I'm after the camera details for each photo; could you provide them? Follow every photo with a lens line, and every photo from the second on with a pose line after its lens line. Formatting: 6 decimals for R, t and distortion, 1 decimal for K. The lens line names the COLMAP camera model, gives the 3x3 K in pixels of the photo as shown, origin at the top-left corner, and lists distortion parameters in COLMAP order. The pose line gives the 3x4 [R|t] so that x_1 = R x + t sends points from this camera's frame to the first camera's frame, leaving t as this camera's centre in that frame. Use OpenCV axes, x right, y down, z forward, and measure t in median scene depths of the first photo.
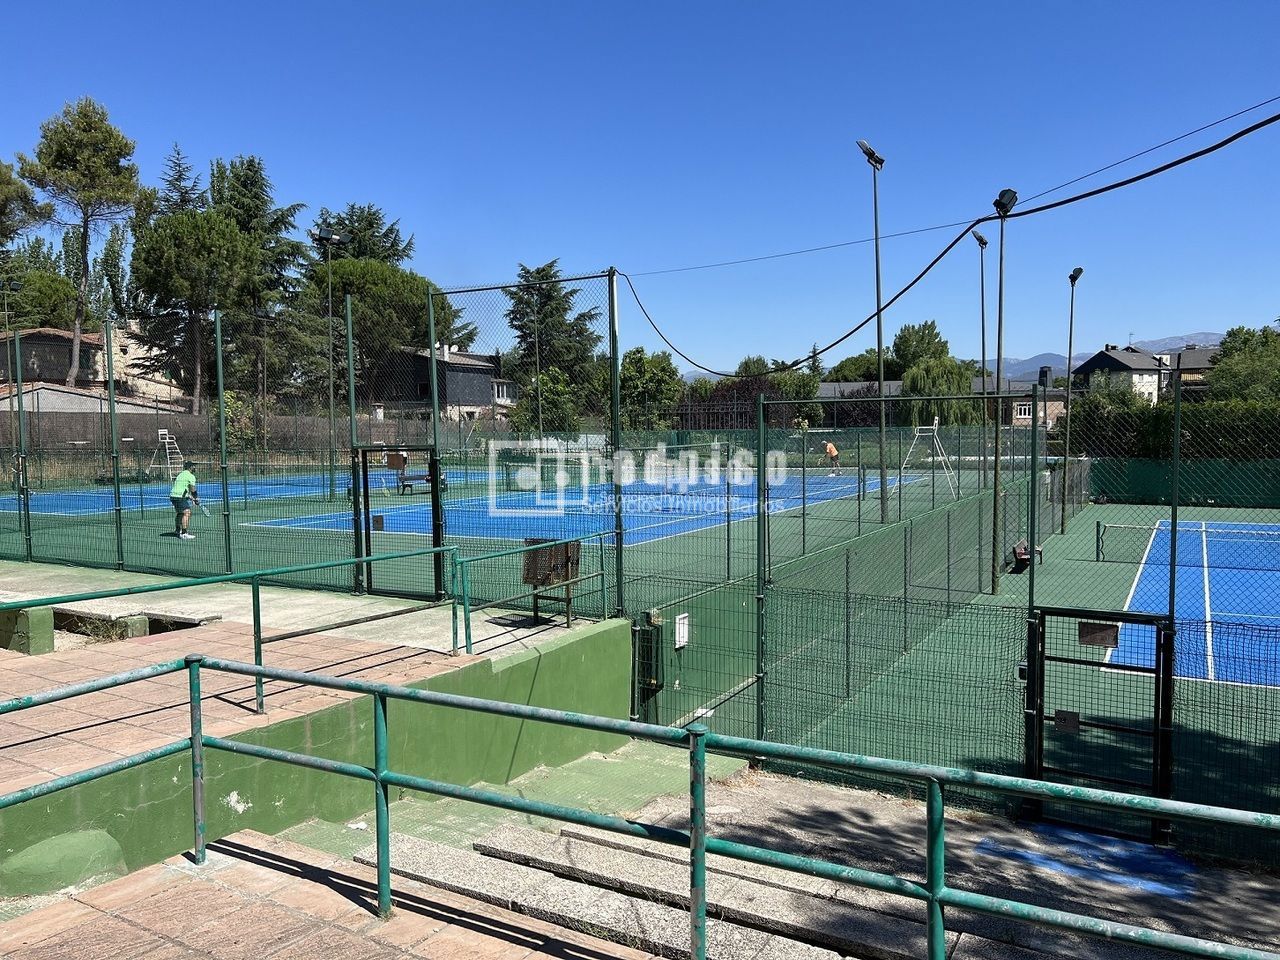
lens RADIAL K [[977.1, 0, 639.2], [0, 977.1, 483.6], [0, 0, 1]] dist [0.104372, -0.113643]
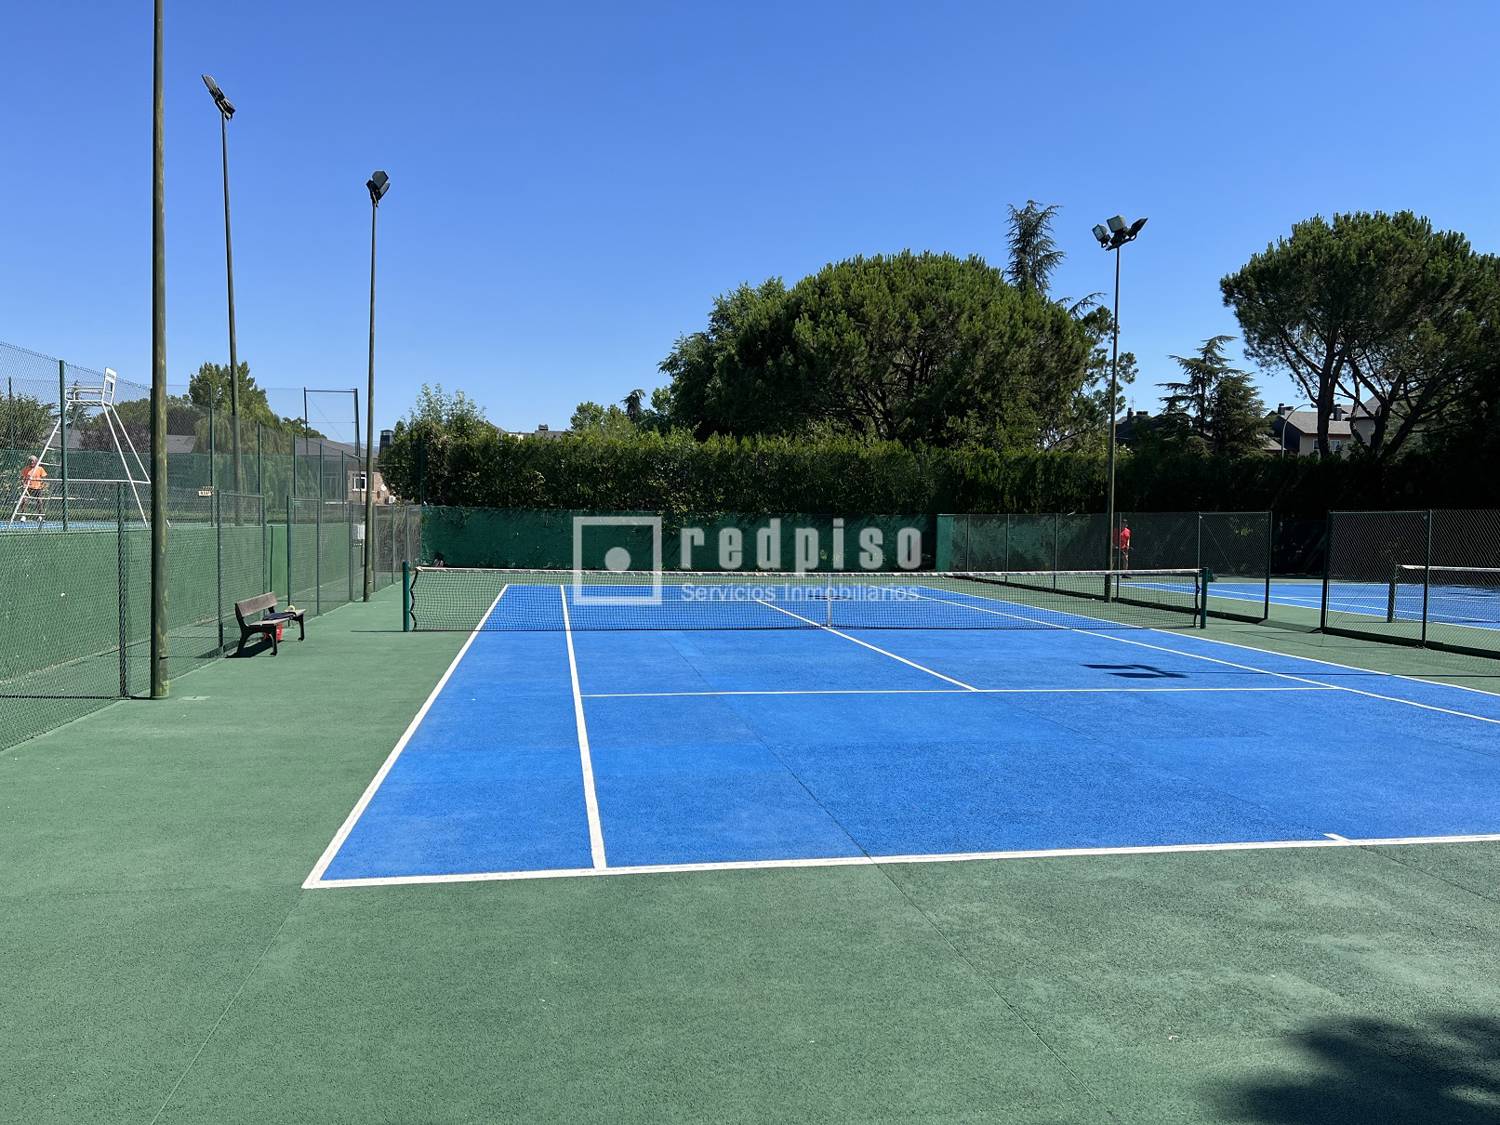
lens RADIAL K [[1145.0, 0, 749.1], [0, 1145.0, 566.8], [0, 0, 1]] dist [0.104372, -0.113643]
pose [[0.776709, -0.002052, 0.629856, 0.044755], [0.013162, 0.999829, -0.012974, 0.011937], [-0.629722, 0.018367, 0.776604, 0.081638]]
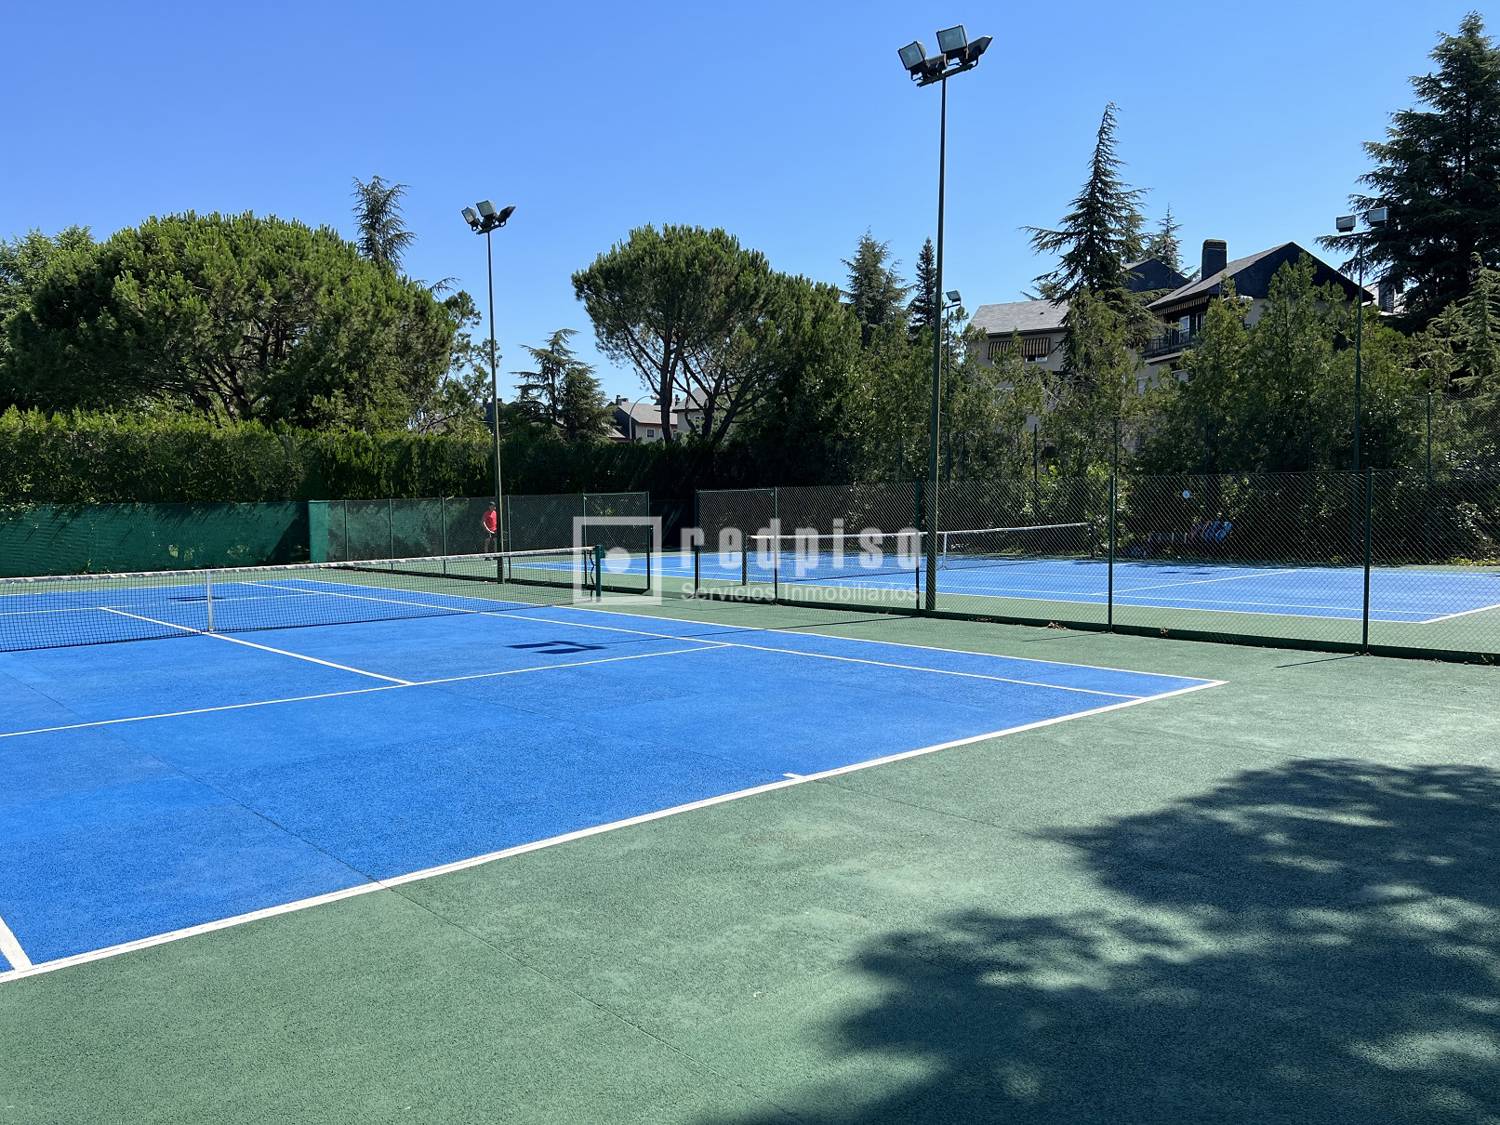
lens RADIAL K [[1145.0, 0, 749.1], [0, 1145.0, 566.8], [0, 0, 1]] dist [0.104372, -0.113643]
pose [[0.338542, -0.042841, 0.939976, 0.043264], [0.066406, 0.997560, 0.021548, 0.011826], [-0.938605, 0.055125, 0.340561, 0.090503]]
